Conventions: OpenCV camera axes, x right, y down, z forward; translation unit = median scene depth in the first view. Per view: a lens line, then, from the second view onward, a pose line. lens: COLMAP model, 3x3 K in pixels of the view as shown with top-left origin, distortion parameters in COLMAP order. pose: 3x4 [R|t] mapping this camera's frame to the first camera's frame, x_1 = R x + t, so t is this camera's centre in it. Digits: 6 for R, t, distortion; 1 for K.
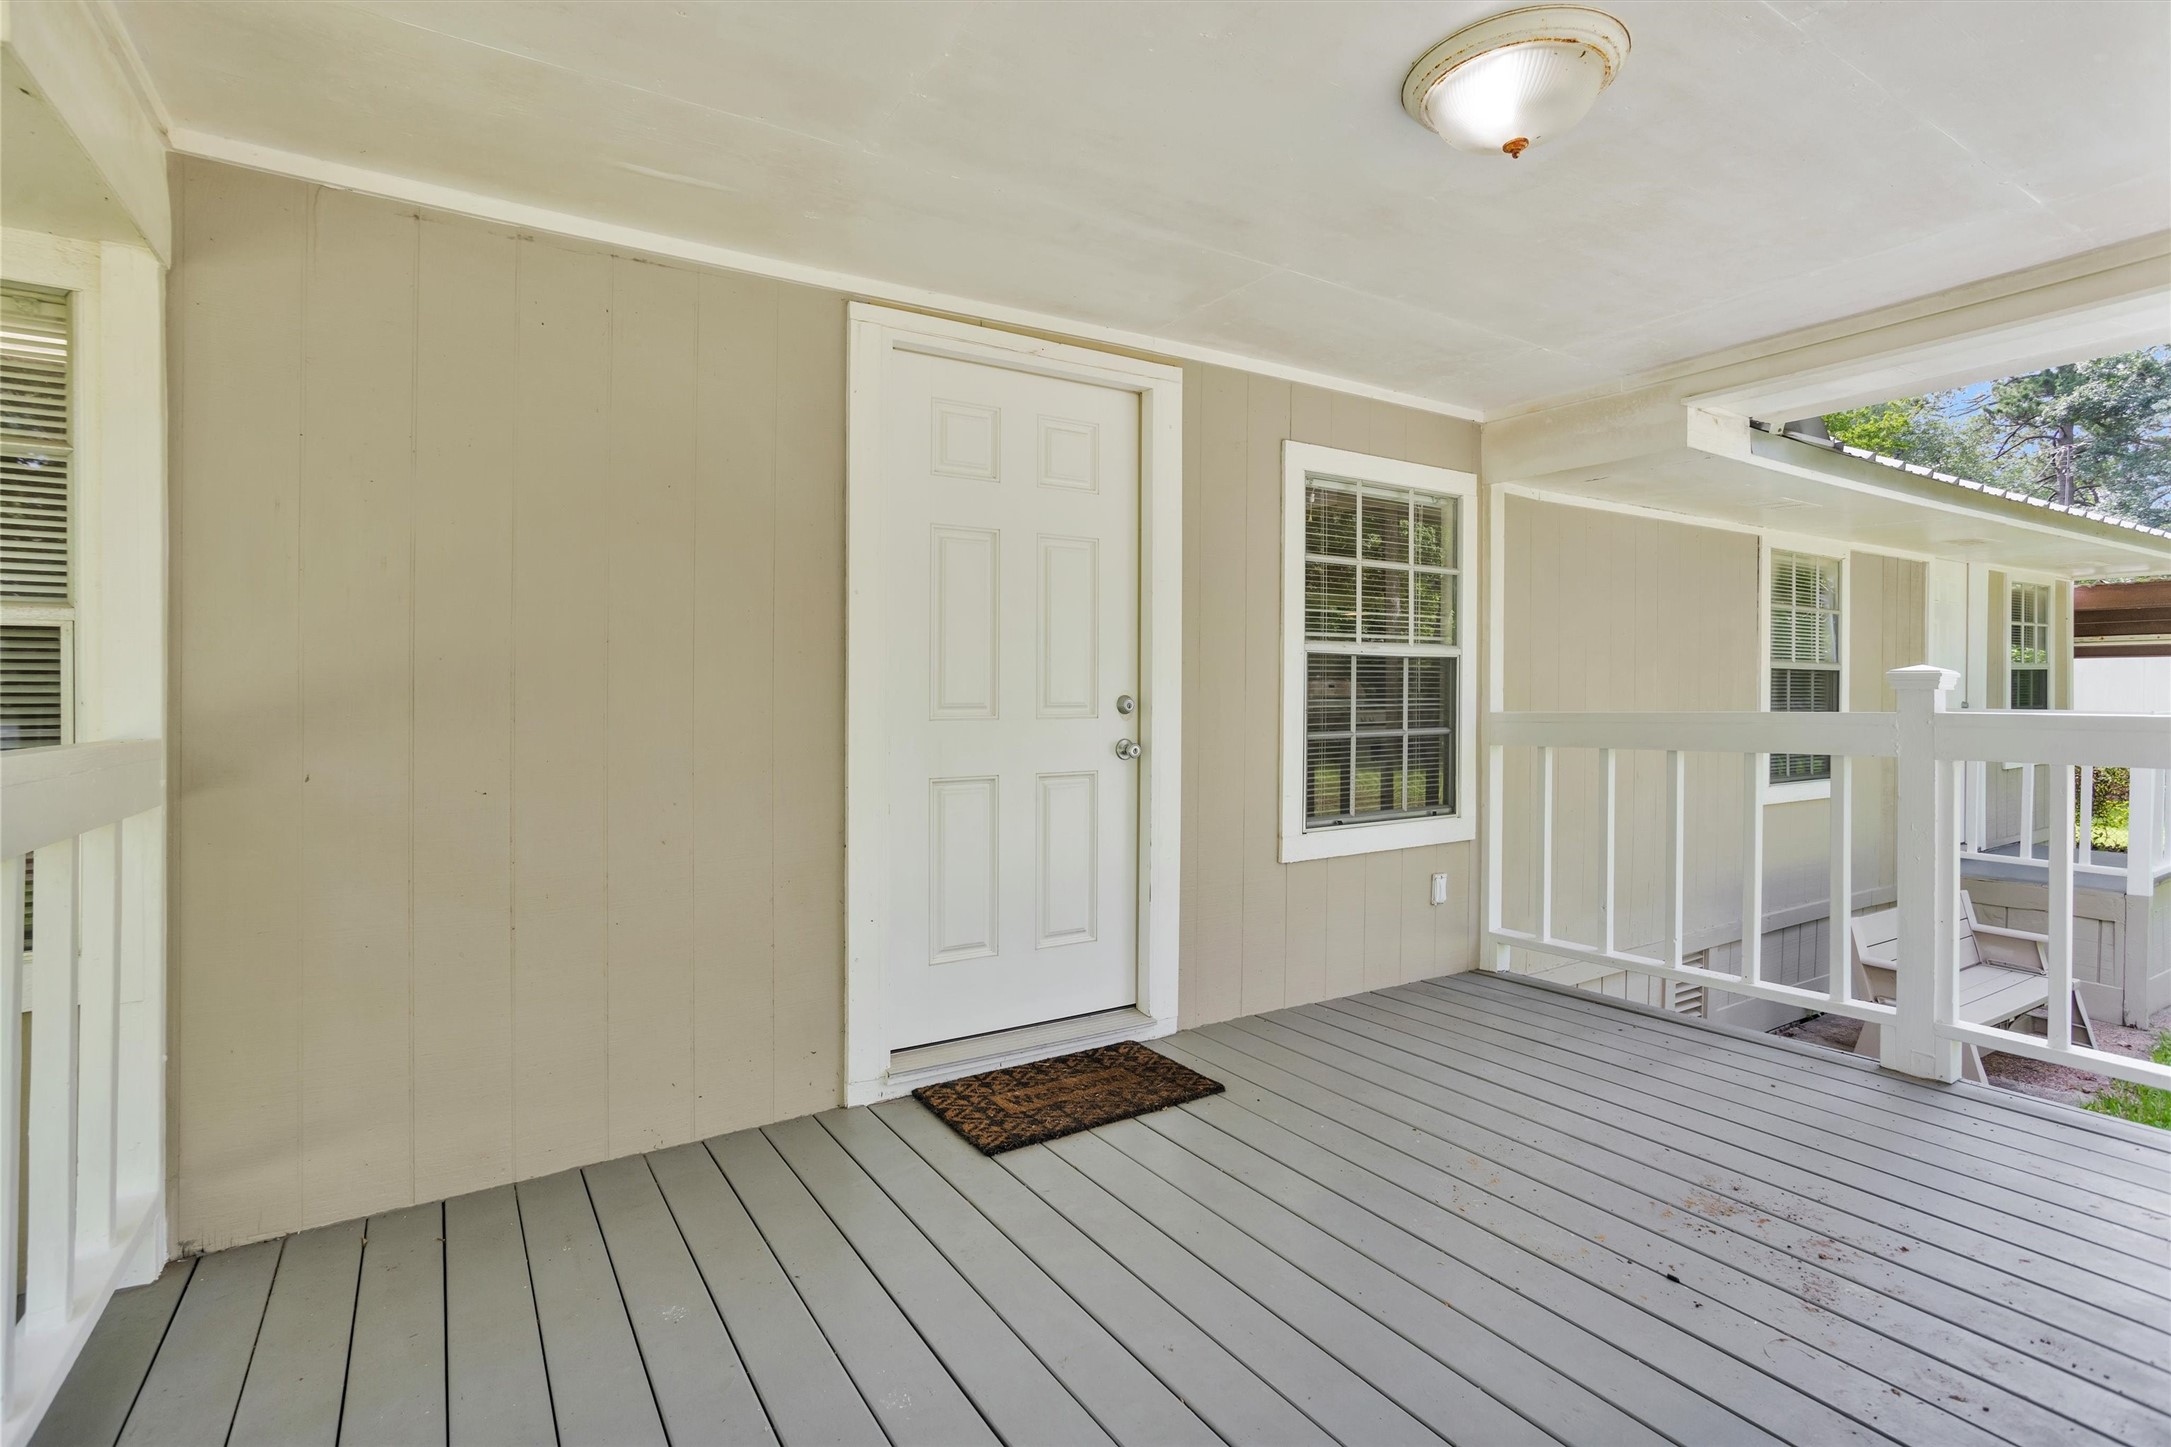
lens RADIAL K [[1032.0, 0, 1082.2], [0, 1032.0, 712.2], [0, 0, 1]] dist [-0.000485, 0.001488]
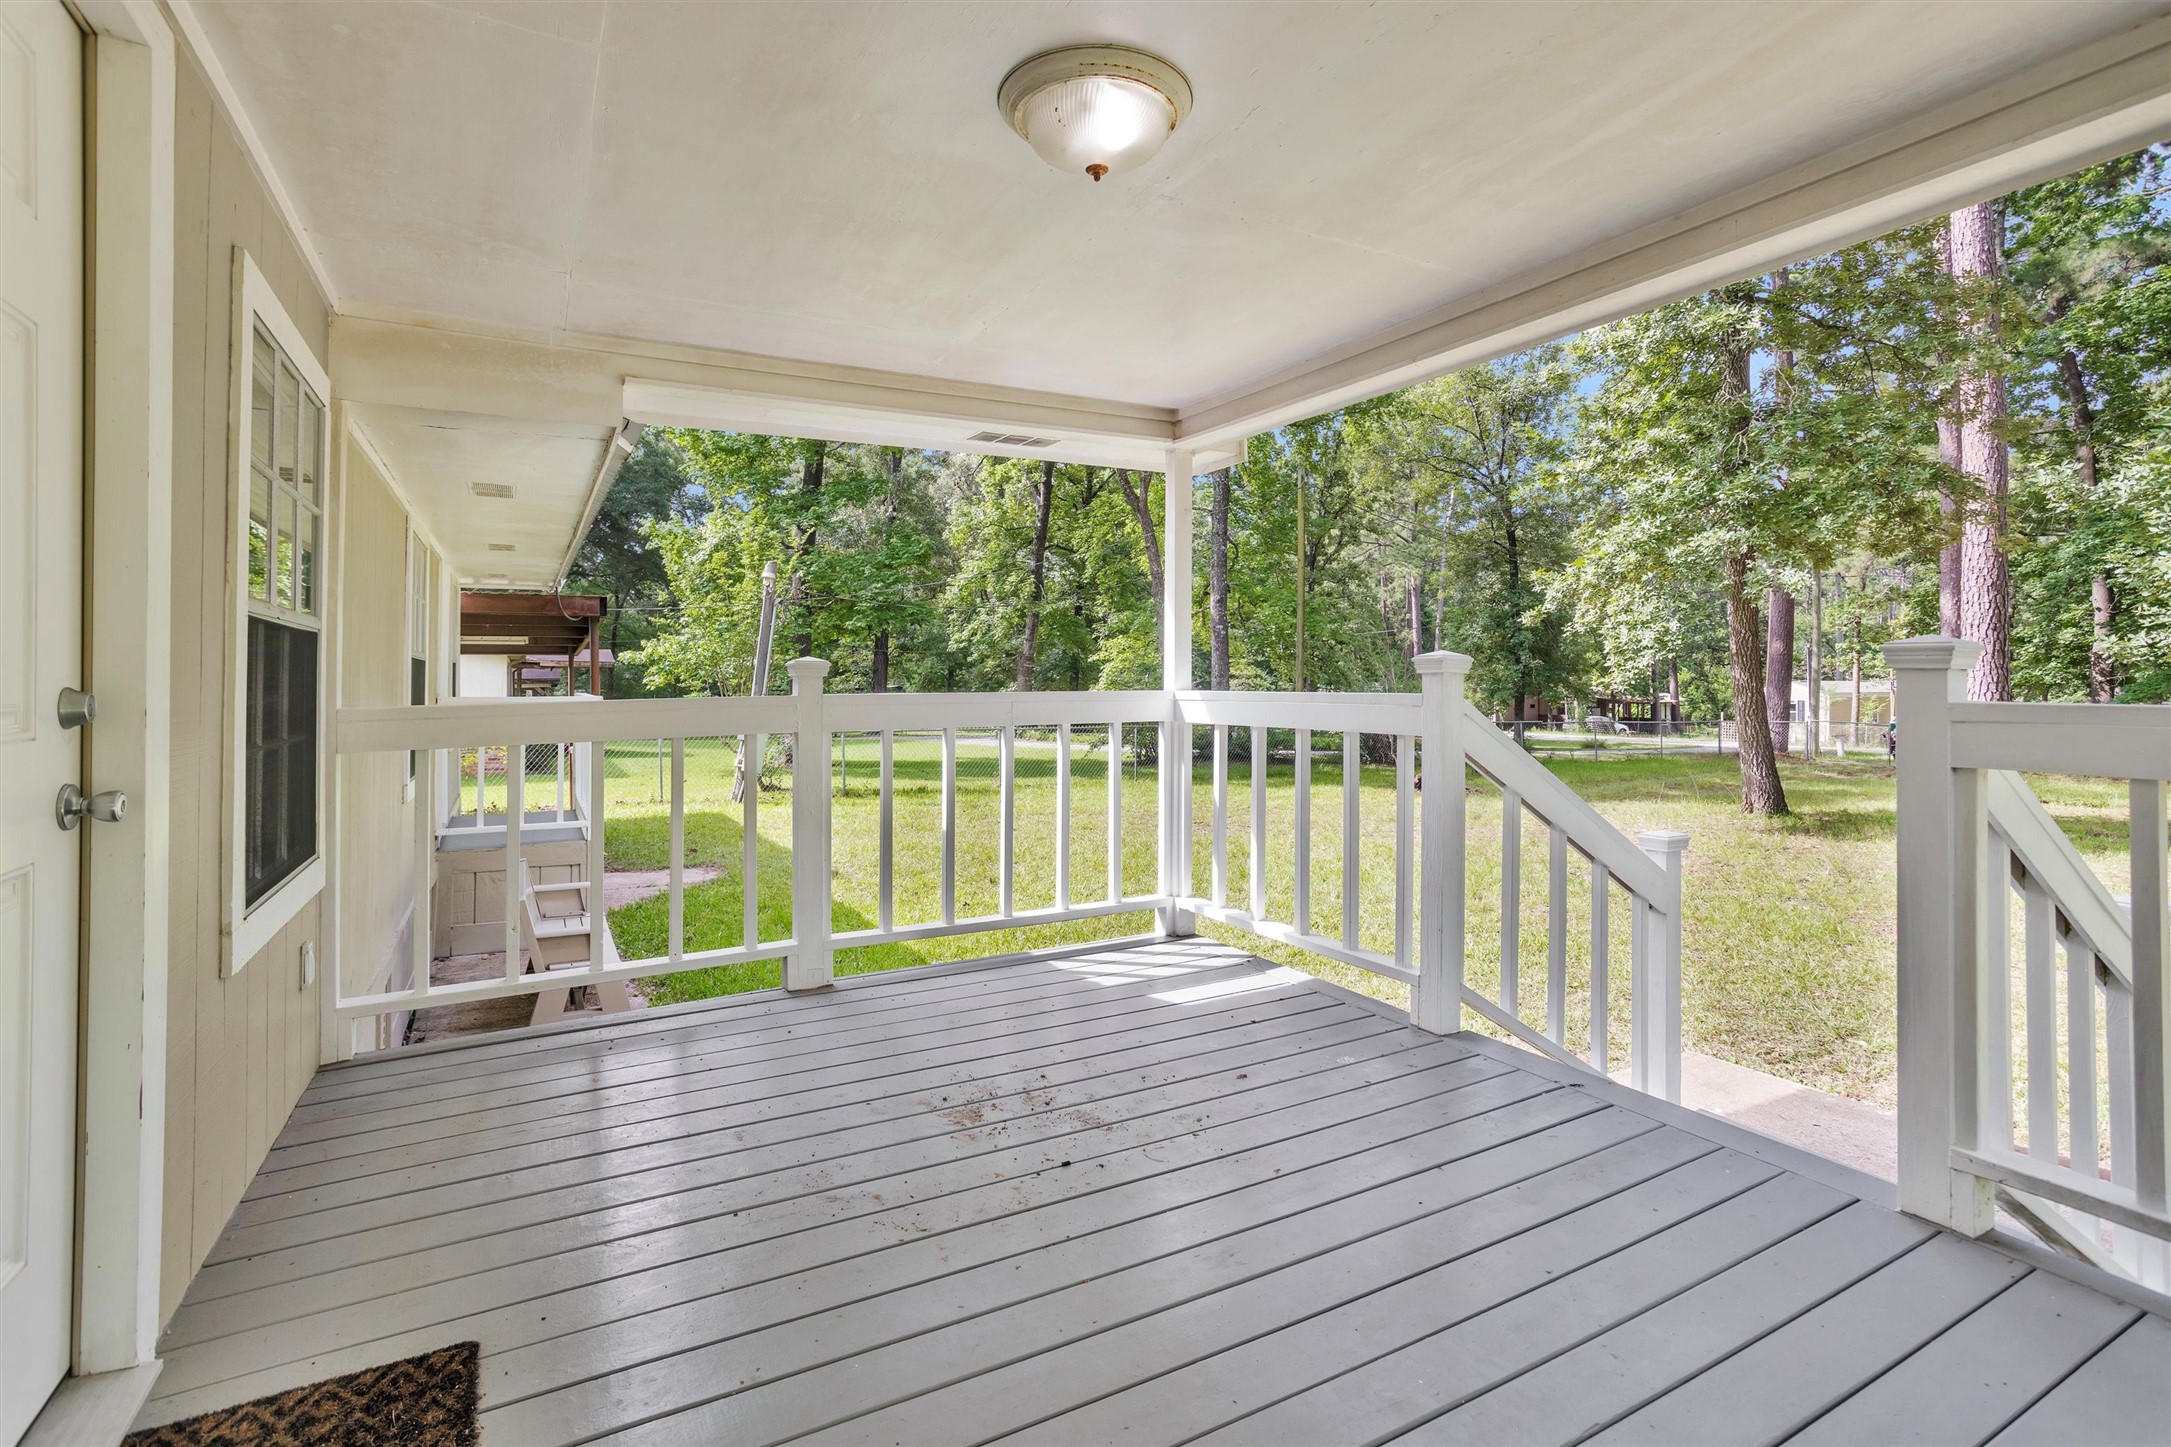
lens RADIAL K [[1032.0, 0, 1081.9], [0, 1032.0, 703.4], [0, 0, 1]] dist [-0.000485, 0.001488]
pose [[0.074264, -0.021123, 0.997015, -0.416154], [0.022508, 0.999556, 0.019501, -0.009178], [-0.996985, 0.020993, 0.074707, 0.590314]]
